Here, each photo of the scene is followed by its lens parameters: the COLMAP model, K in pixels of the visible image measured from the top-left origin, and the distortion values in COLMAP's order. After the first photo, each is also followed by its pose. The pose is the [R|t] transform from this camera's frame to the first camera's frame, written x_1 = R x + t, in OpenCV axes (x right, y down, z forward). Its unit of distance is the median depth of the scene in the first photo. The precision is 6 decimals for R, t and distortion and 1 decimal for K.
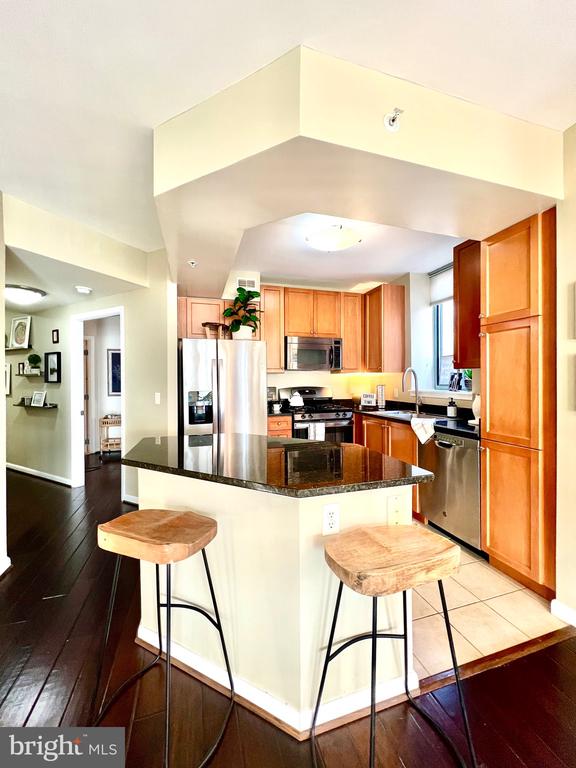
lens RADIAL K [[306.5, 0, 288.8], [0, 306.5, 383.6], [0, 0, 1]] dist [-0.004362, -0.000052]
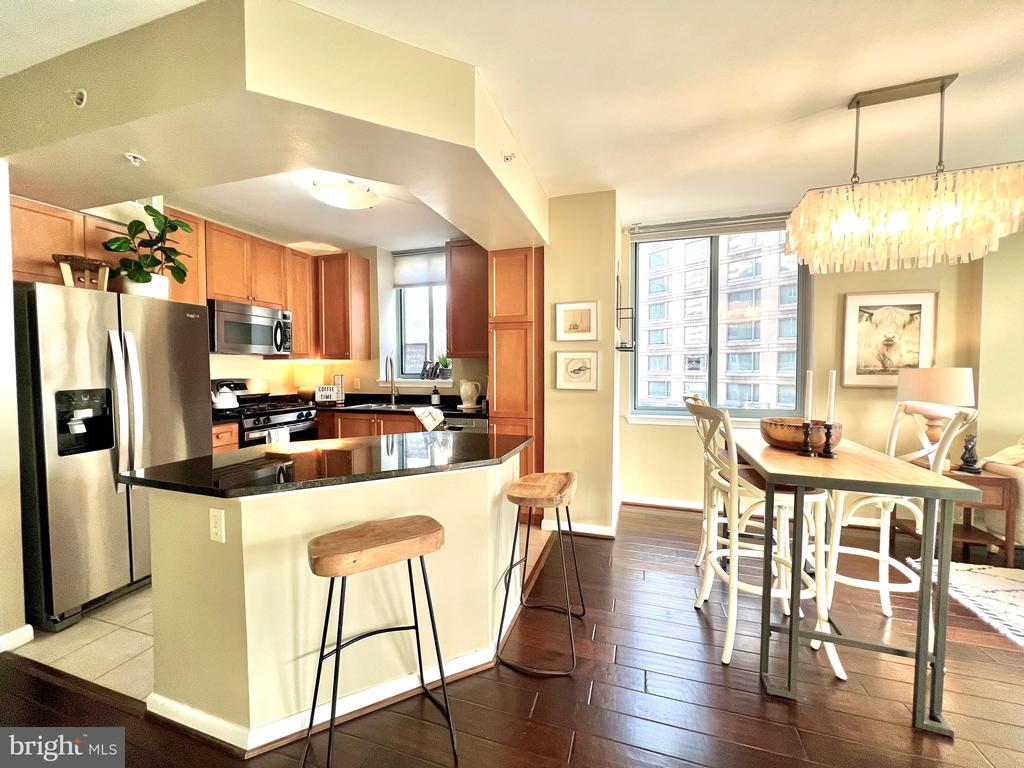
lens RADIAL K [[408.6, 0, 509.4], [0, 408.6, 383.4], [0, 0, 1]] dist [-0.004362, -0.000052]
pose [[0.575569, -0.028181, 0.817268, -0.377629], [0.010470, 0.999578, 0.027094, 0.002898], [-0.817686, -0.007037, 0.575621, 0.009598]]
